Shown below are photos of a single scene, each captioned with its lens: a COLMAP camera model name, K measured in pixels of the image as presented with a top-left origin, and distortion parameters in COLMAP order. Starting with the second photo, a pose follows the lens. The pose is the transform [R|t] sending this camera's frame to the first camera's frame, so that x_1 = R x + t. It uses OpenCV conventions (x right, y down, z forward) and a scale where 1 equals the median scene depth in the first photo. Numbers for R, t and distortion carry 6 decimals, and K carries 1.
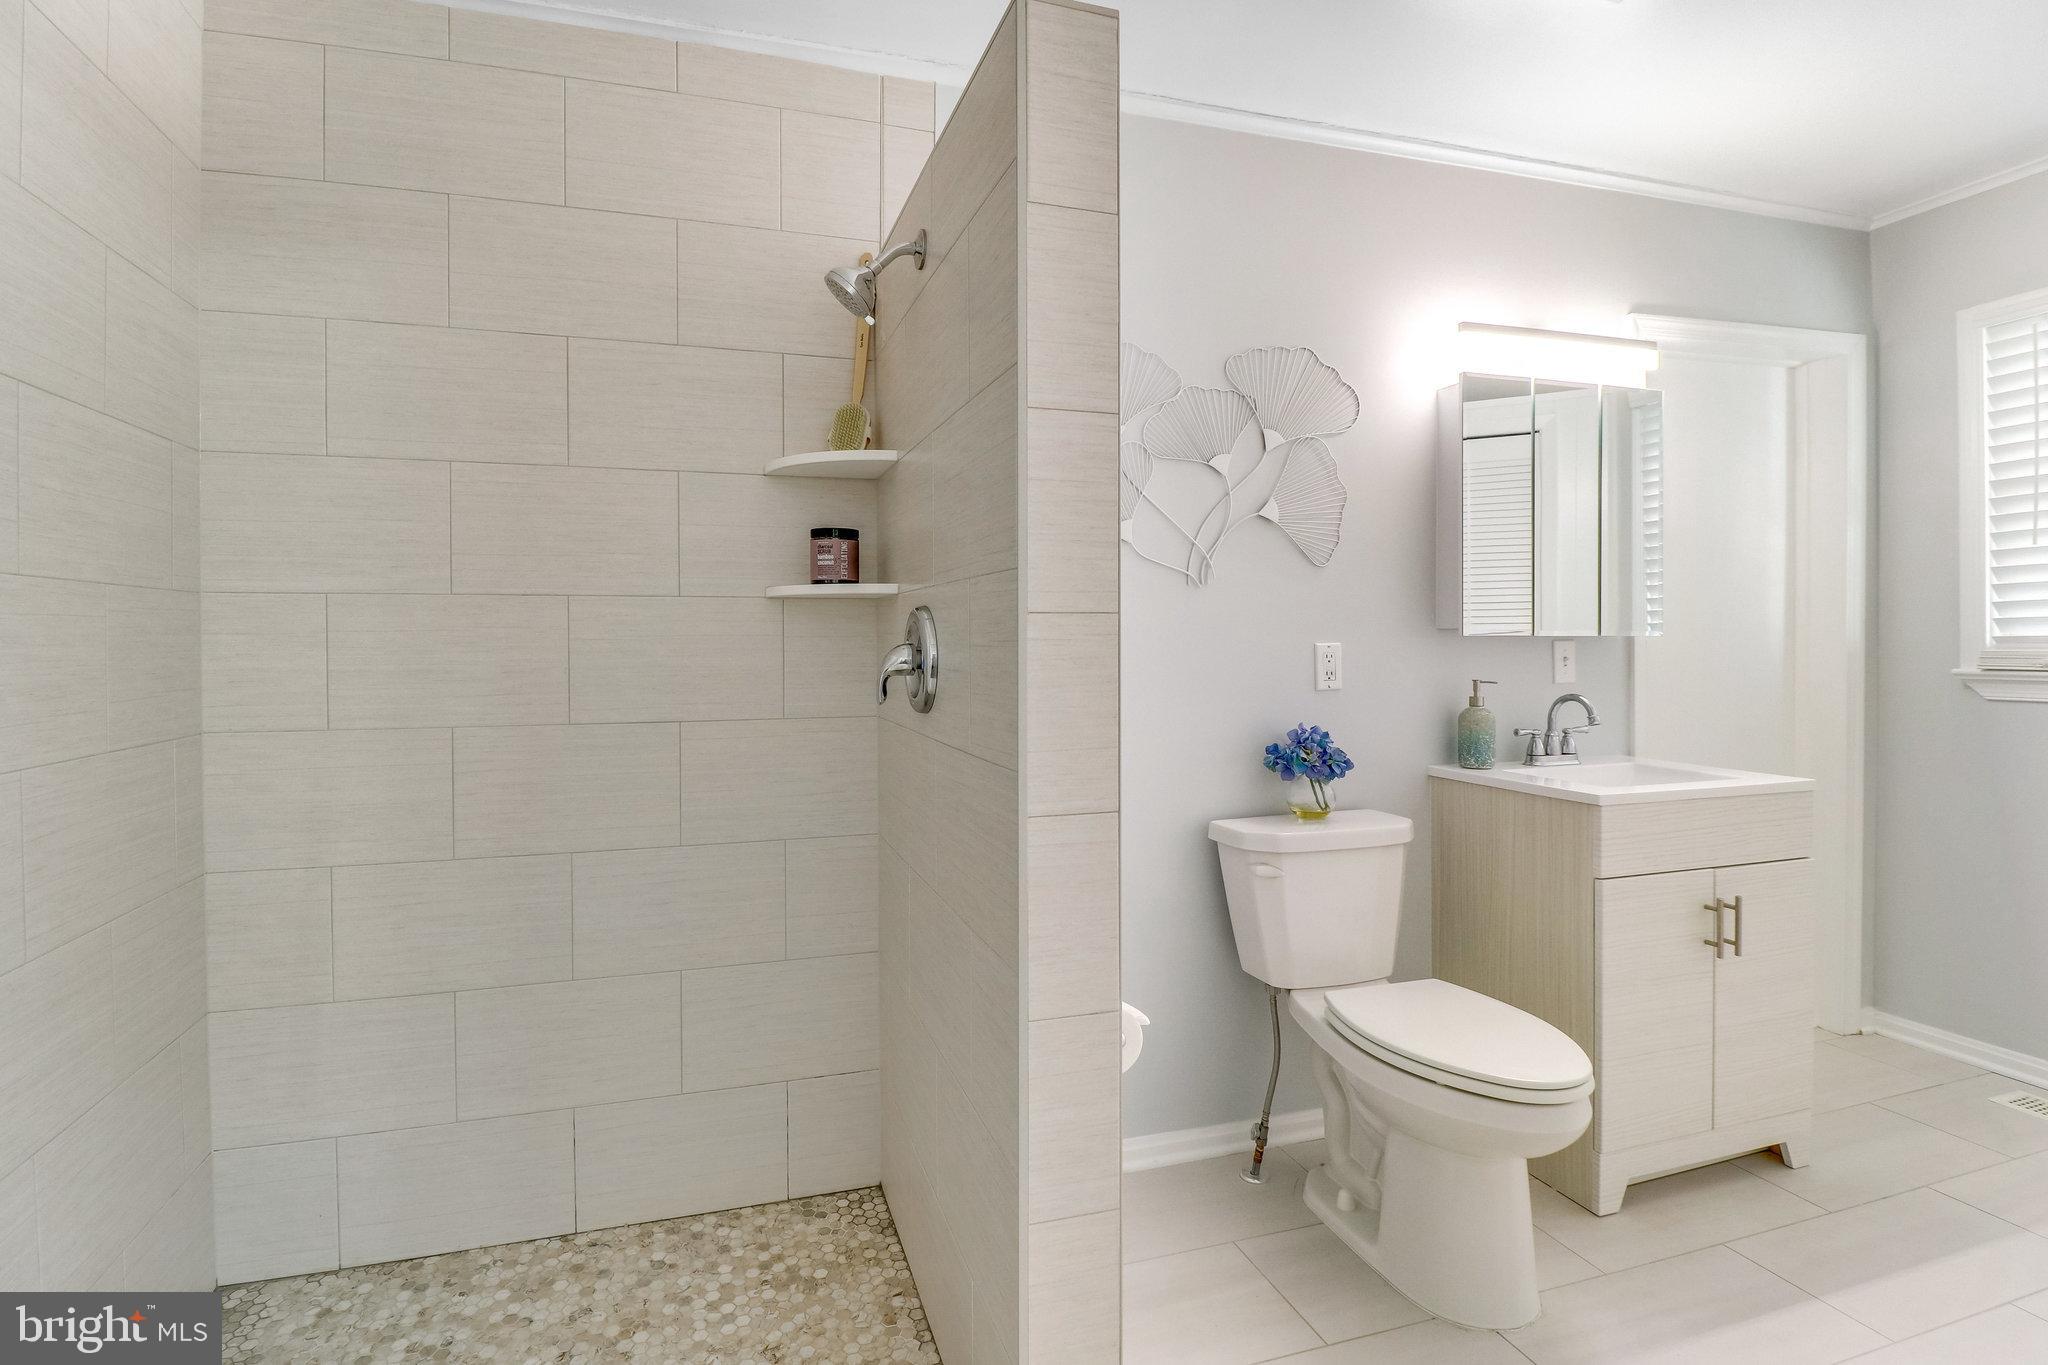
lens RADIAL K [[994.3, 0, 963.5], [0, 994.3, 662.2], [0, 0, 1]] dist [0.003943, -0.015279]
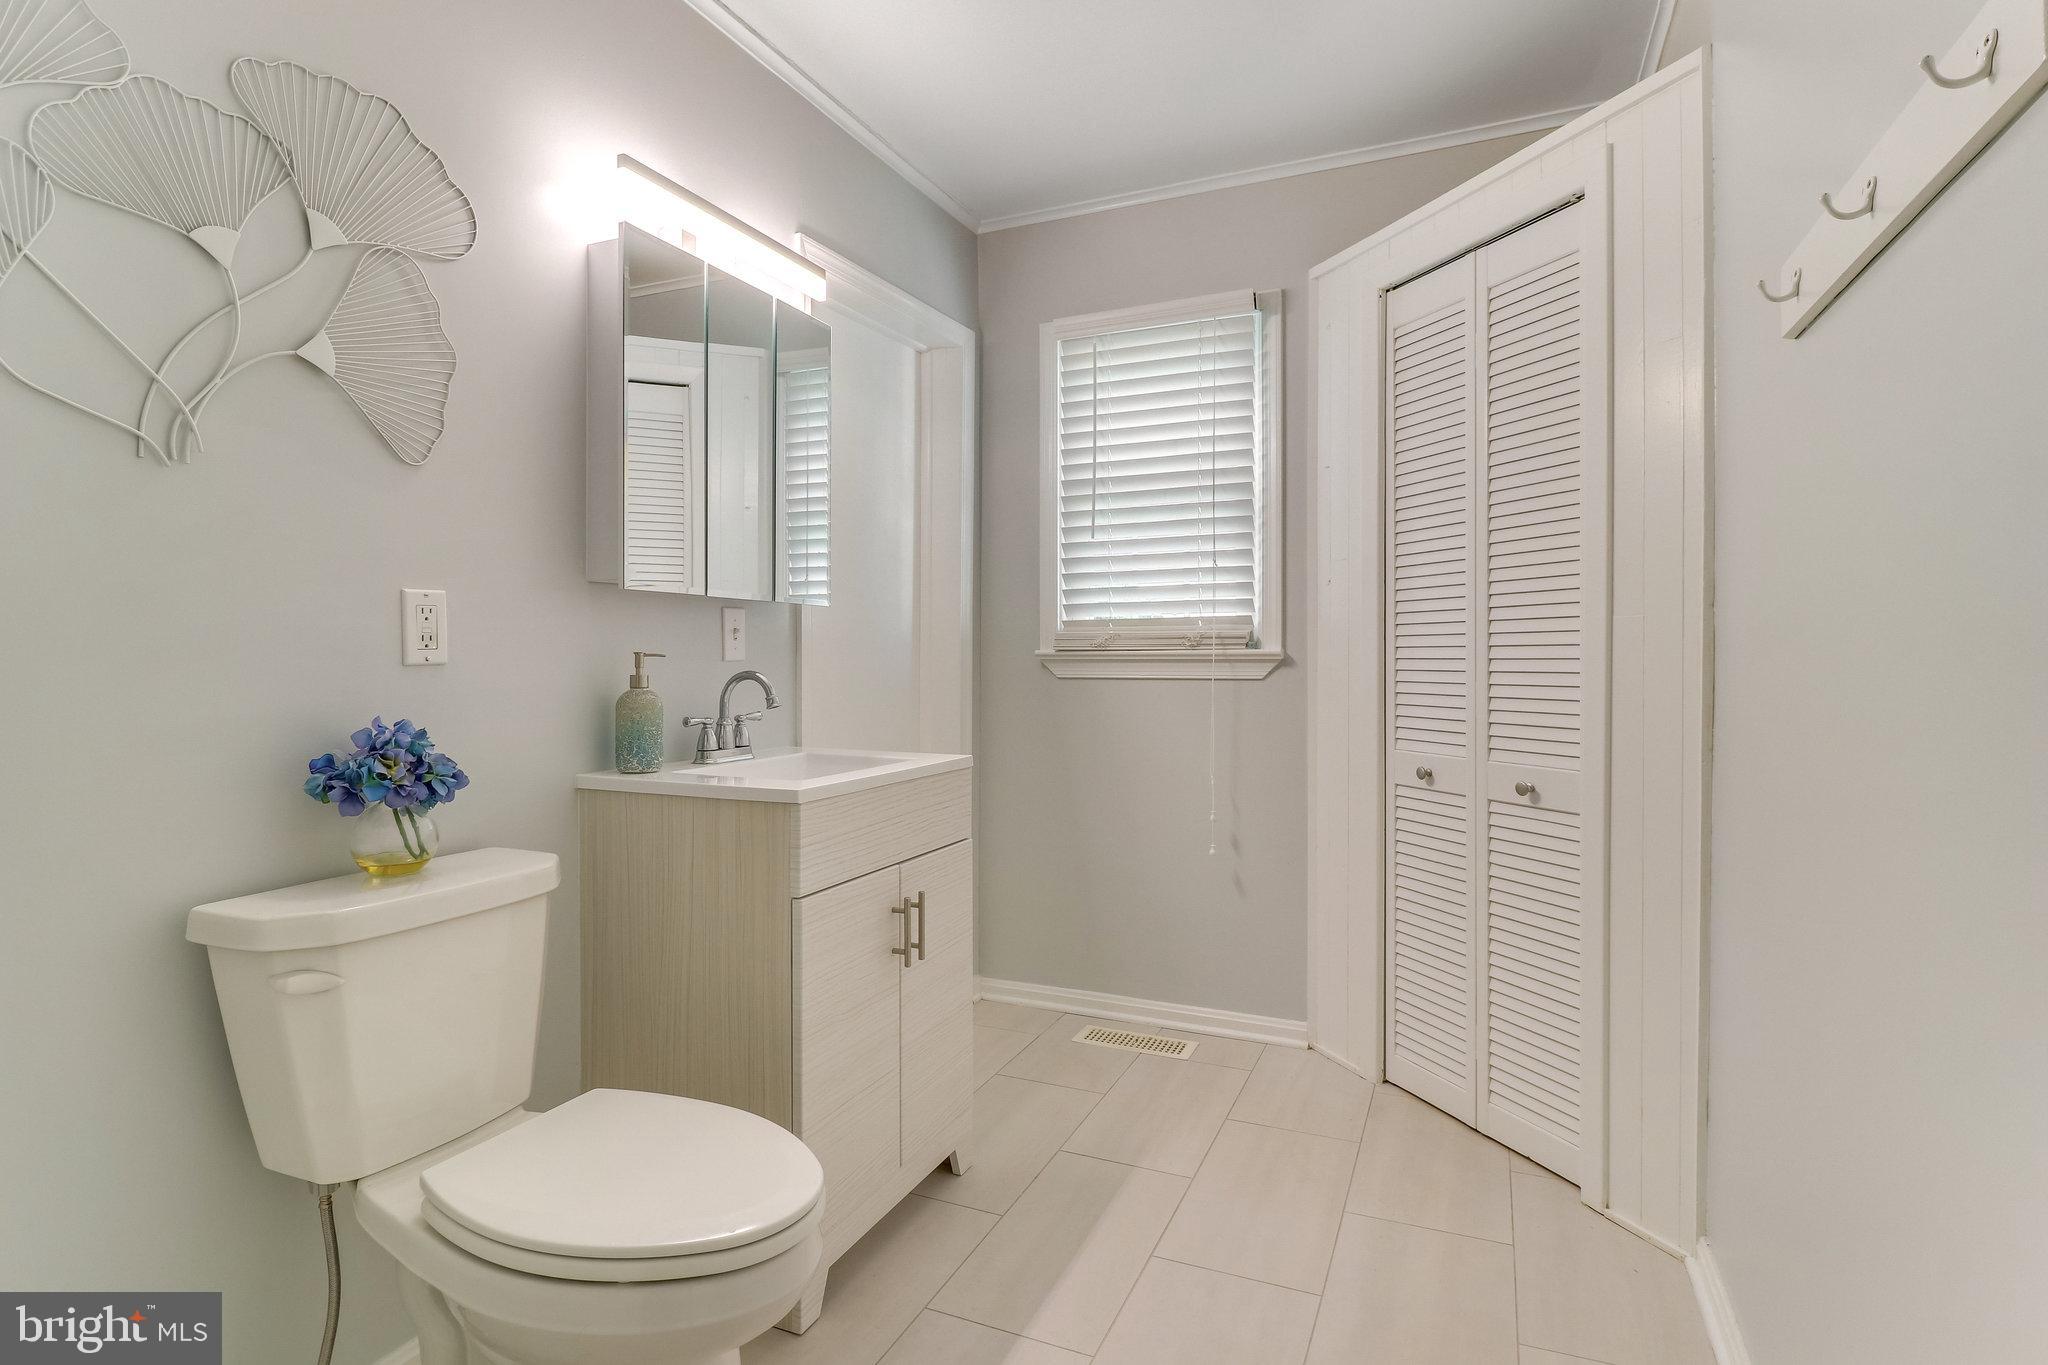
lens RADIAL K [[994.3, 0, 963.5], [0, 994.3, 662.2], [0, 0, 1]] dist [0.003943, -0.015279]
pose [[0.658010, 0.009893, 0.752944, 0.122083], [0.016364, 0.999490, -0.027433, 0.050641], [-0.752832, 0.030373, 0.657512, 0.343088]]
